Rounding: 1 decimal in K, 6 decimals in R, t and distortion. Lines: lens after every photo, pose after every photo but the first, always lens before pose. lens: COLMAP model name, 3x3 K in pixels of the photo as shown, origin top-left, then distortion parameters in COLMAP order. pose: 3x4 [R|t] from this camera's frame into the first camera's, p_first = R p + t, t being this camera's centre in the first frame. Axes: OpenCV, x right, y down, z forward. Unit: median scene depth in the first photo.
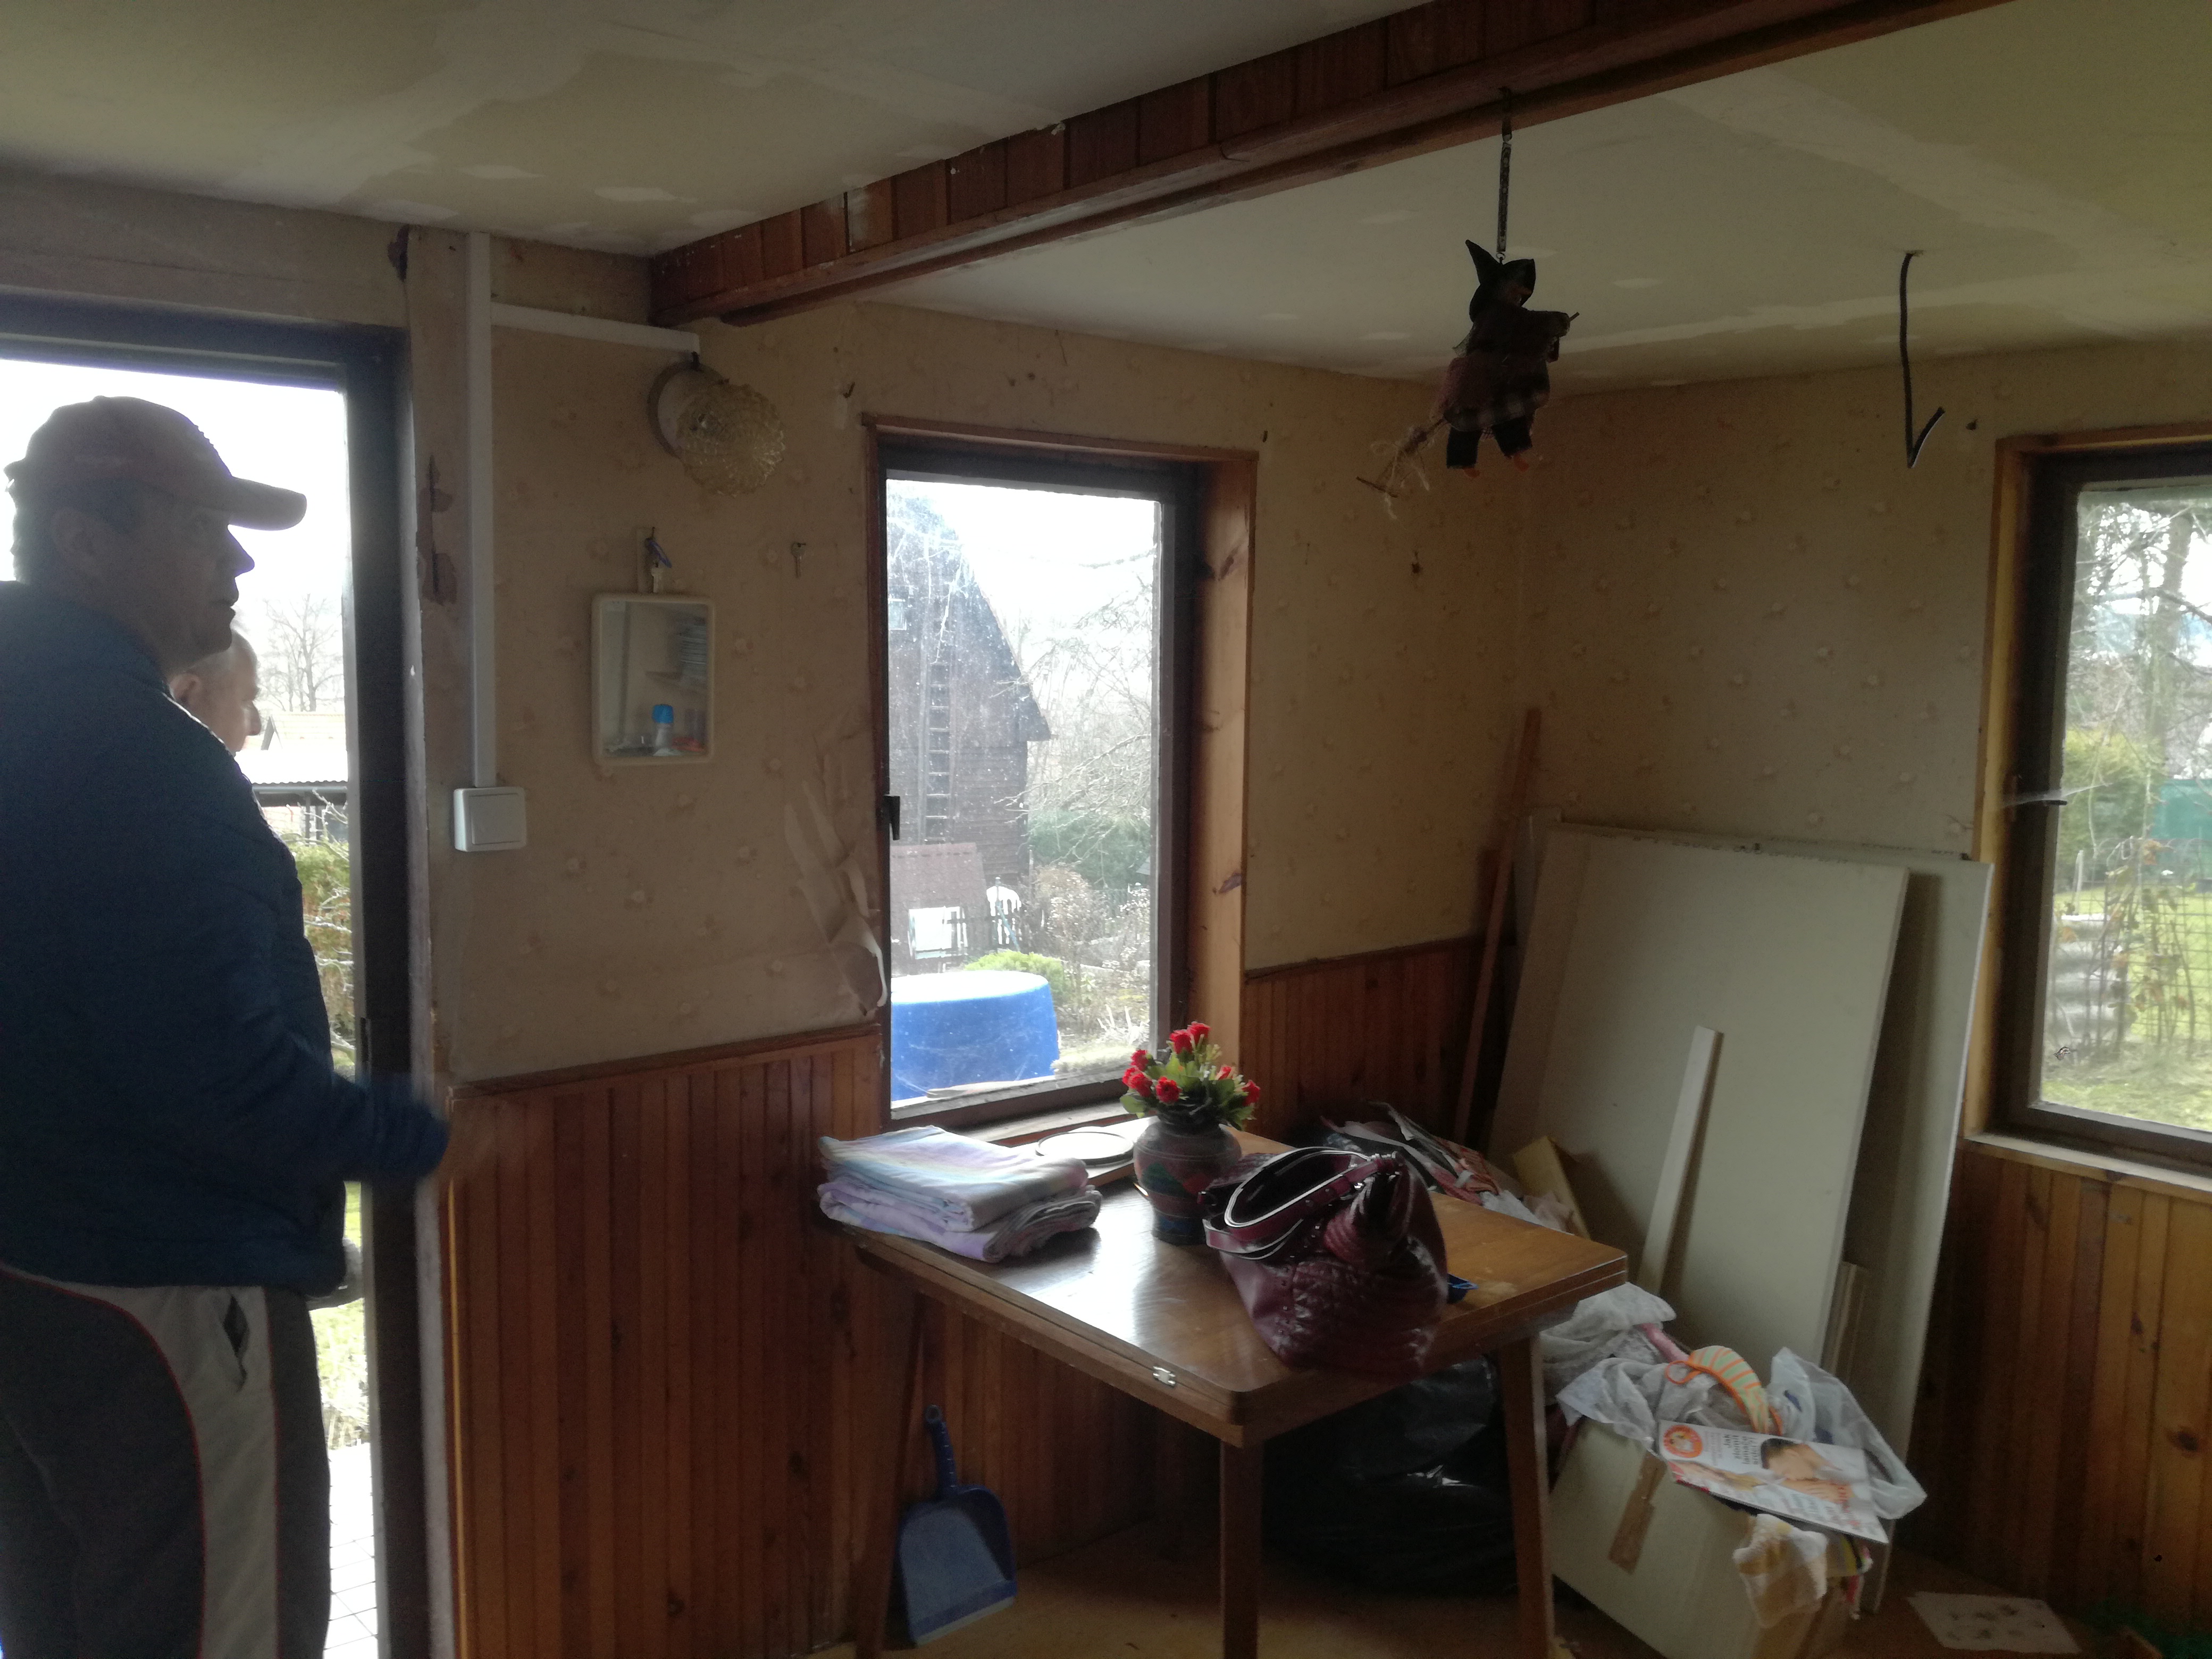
lens RADIAL K [[1792.4, 0, 1092.0], [0, 1792.4, 832.5], [0, 0, 1]] dist [0.122114, -0.263481]
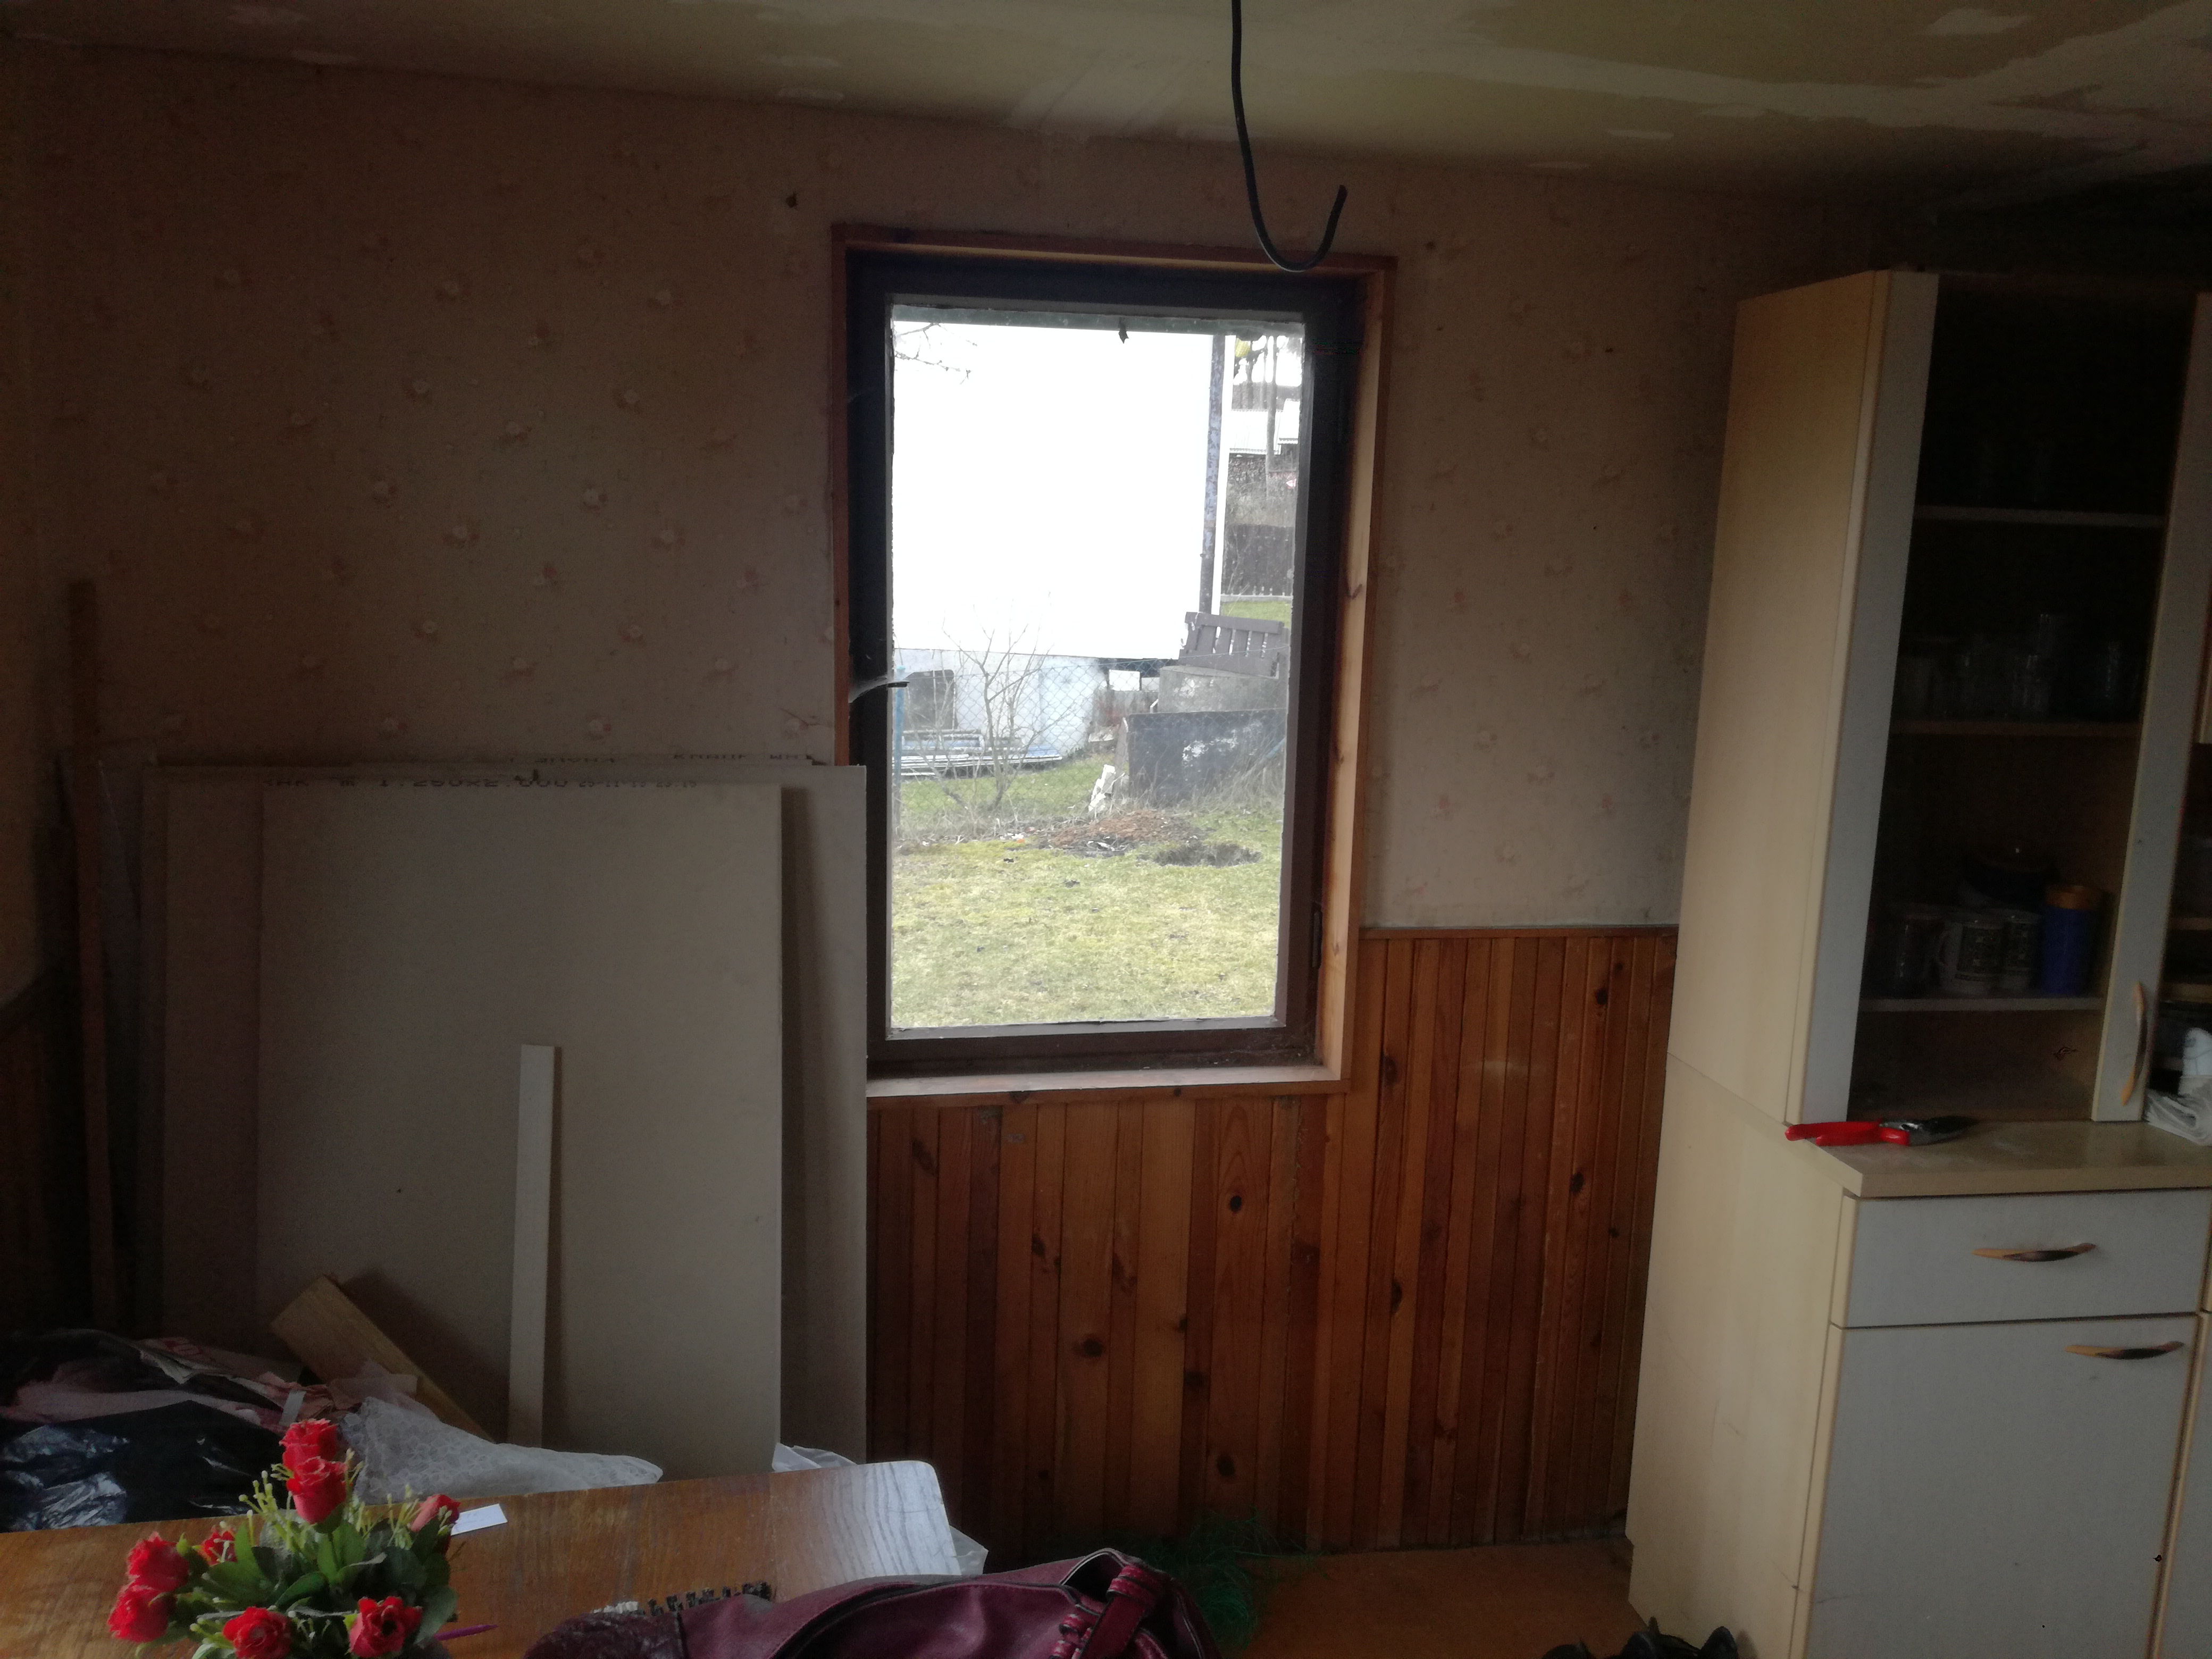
lens RADIAL K [[1792.4, 0, 1092.0], [0, 1792.4, 832.5], [0, 0, 1]] dist [0.122114, -0.263481]
pose [[0.463514, -0.165629, 0.870472, -0.158131], [0.063610, 0.986060, 0.153751, -0.067884], [-0.883803, -0.015895, 0.467588, 0.503104]]
